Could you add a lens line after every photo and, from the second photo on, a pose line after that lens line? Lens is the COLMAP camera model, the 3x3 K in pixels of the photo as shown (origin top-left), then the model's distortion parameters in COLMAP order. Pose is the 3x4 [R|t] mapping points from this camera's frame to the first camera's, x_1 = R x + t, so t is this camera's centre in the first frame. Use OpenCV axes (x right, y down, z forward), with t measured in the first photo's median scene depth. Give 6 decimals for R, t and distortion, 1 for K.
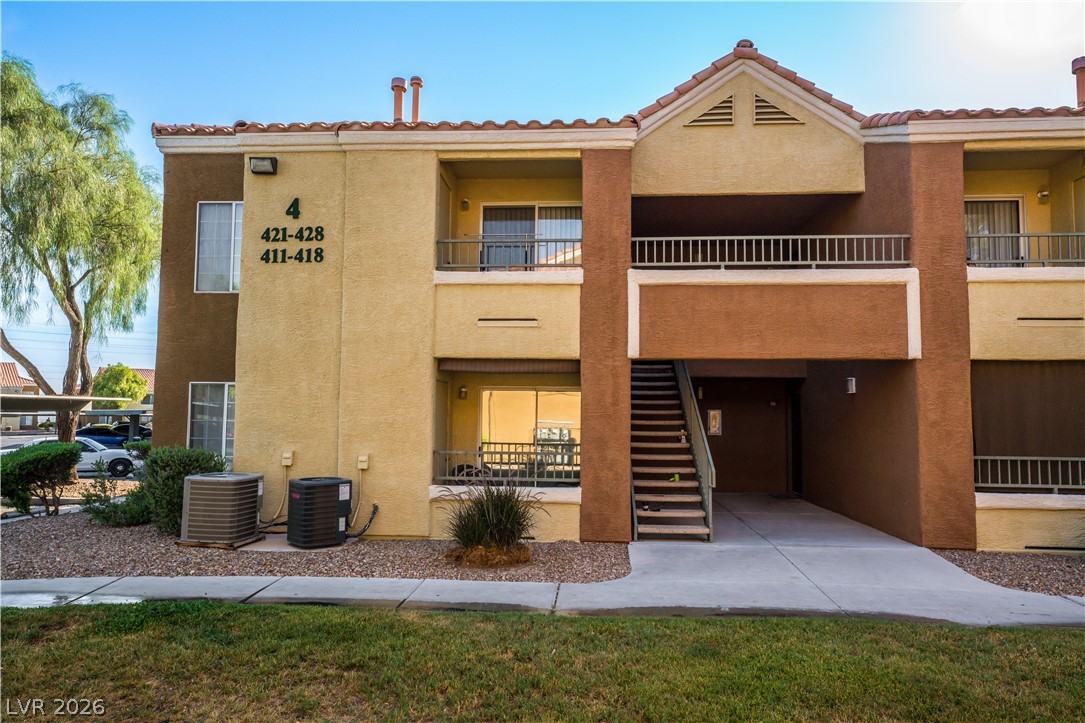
lens RADIAL K [[723.9, 0, 542.0], [0, 723.9, 361.9], [0, 0, 1]] dist [0.022769, -0.006640]
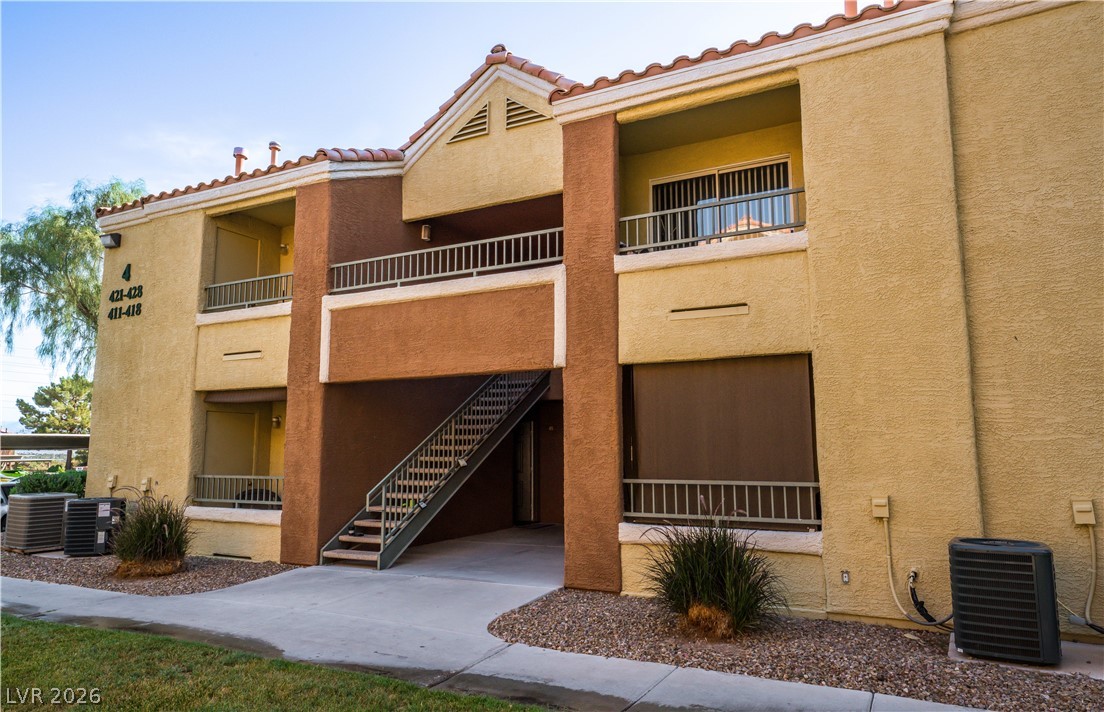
lens RADIAL K [[746.3, 0, 550.7], [0, 746.3, 355.0], [0, 0, 1]] dist [0.011829, 0.003673]
pose [[0.909980, -0.065814, -0.409396, 0.834624], [0.042096, 0.996885, -0.066690, 0.038933], [0.412510, 0.043452, 0.909916, 0.173410]]
